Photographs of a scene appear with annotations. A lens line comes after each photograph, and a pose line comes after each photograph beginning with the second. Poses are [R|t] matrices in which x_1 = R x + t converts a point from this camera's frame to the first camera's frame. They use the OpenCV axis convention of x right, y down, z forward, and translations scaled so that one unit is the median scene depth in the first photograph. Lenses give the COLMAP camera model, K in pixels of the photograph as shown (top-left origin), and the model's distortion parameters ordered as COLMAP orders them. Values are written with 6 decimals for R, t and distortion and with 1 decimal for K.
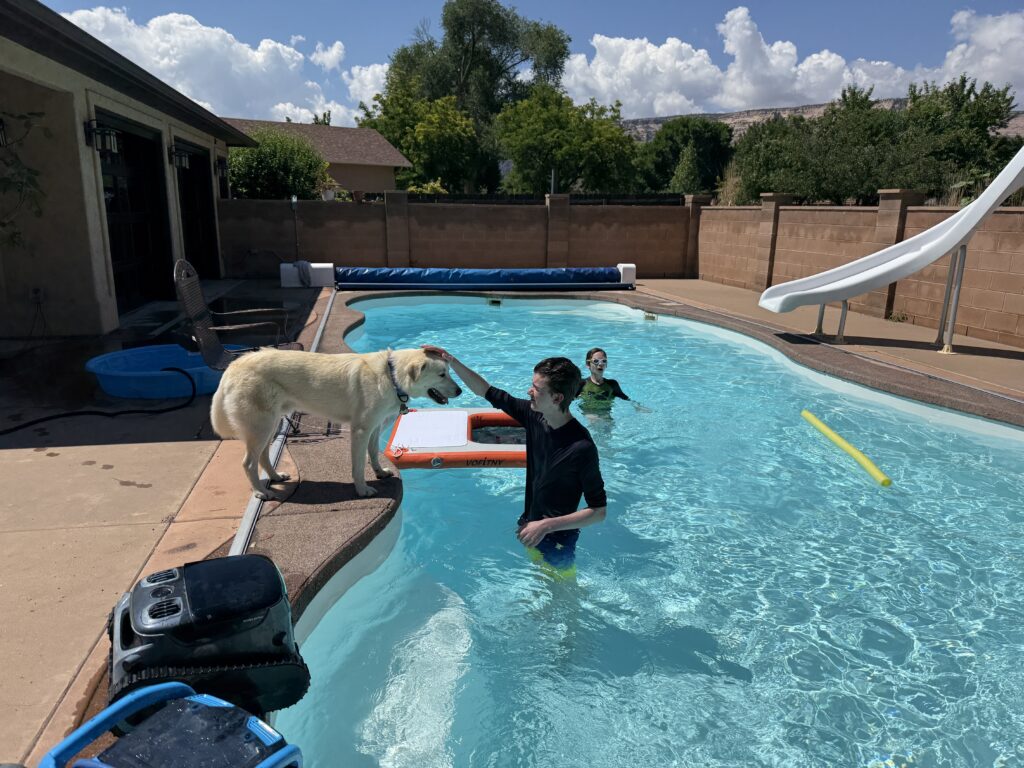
lens RADIAL K [[748.9, 0, 512.0], [0, 748.9, 384.0], [0, 0, 1]] dist [0.061101, -0.074329]
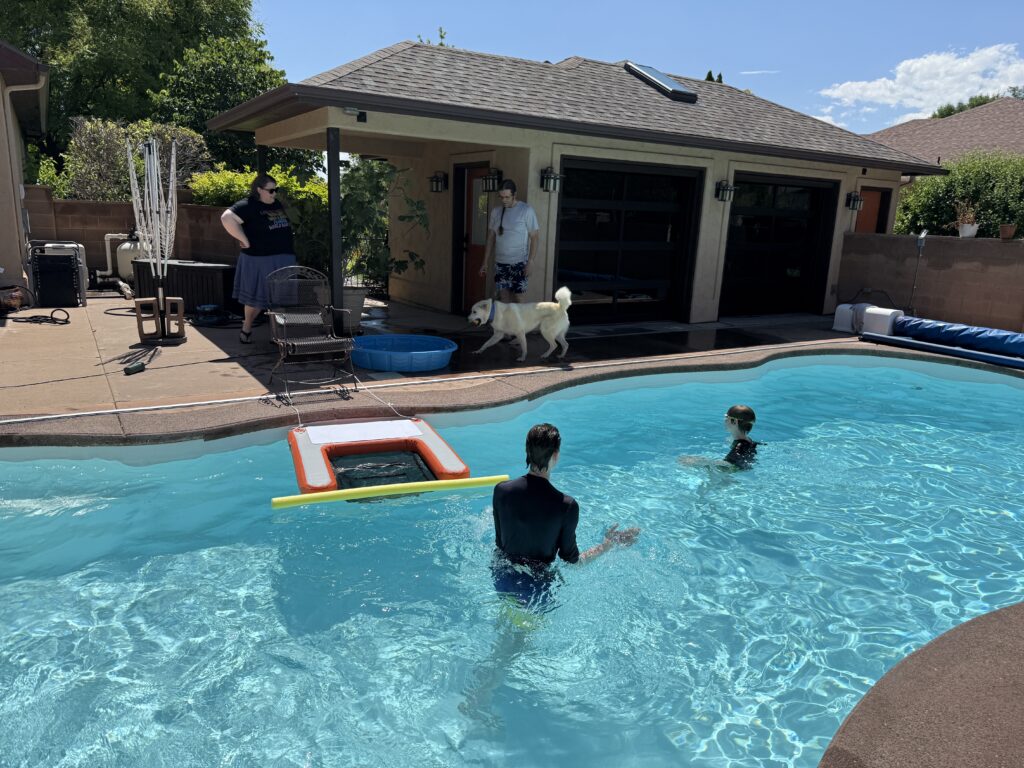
lens RADIAL K [[748.9, 0, 512.0], [0, 748.9, 384.0], [0, 0, 1]] dist [0.061101, -0.074329]
pose [[0.347159, 0.204151, -0.915316, 0.405554], [-0.244137, 0.962039, 0.121976, -0.083030], [0.905471, 0.181117, 0.383821, 0.319212]]
